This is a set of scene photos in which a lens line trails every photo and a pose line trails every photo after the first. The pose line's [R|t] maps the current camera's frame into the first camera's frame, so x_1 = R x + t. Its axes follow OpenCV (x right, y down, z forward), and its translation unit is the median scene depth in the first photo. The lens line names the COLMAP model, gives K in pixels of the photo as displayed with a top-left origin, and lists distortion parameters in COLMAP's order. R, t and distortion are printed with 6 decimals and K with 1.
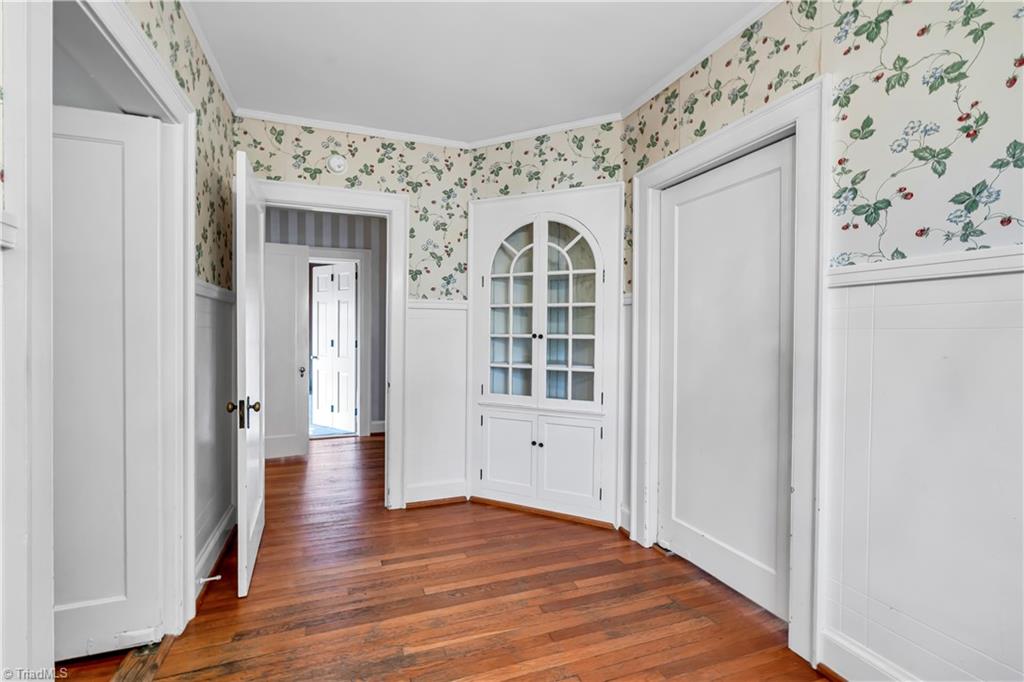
lens RADIAL K [[459.3, 0, 506.6], [0, 459.3, 339.0], [0, 0, 1]] dist [-0.002884, -0.000682]
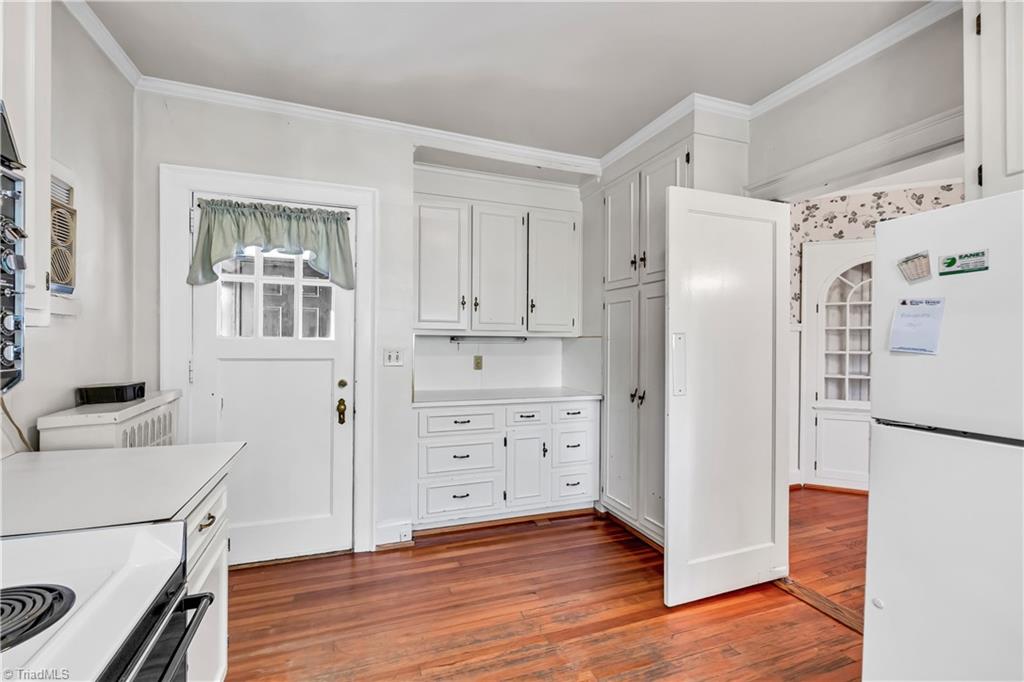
lens RADIAL K [[459.3, 0, 516.4], [0, 459.3, 341.2], [0, 0, 1]] dist [-0.002884, -0.000682]
pose [[0.999992, -0.003658, -0.001292, -0.875907], [0.003652, 0.999983, -0.004611, -0.035164], [0.001308, 0.004606, 0.999989, -0.234725]]
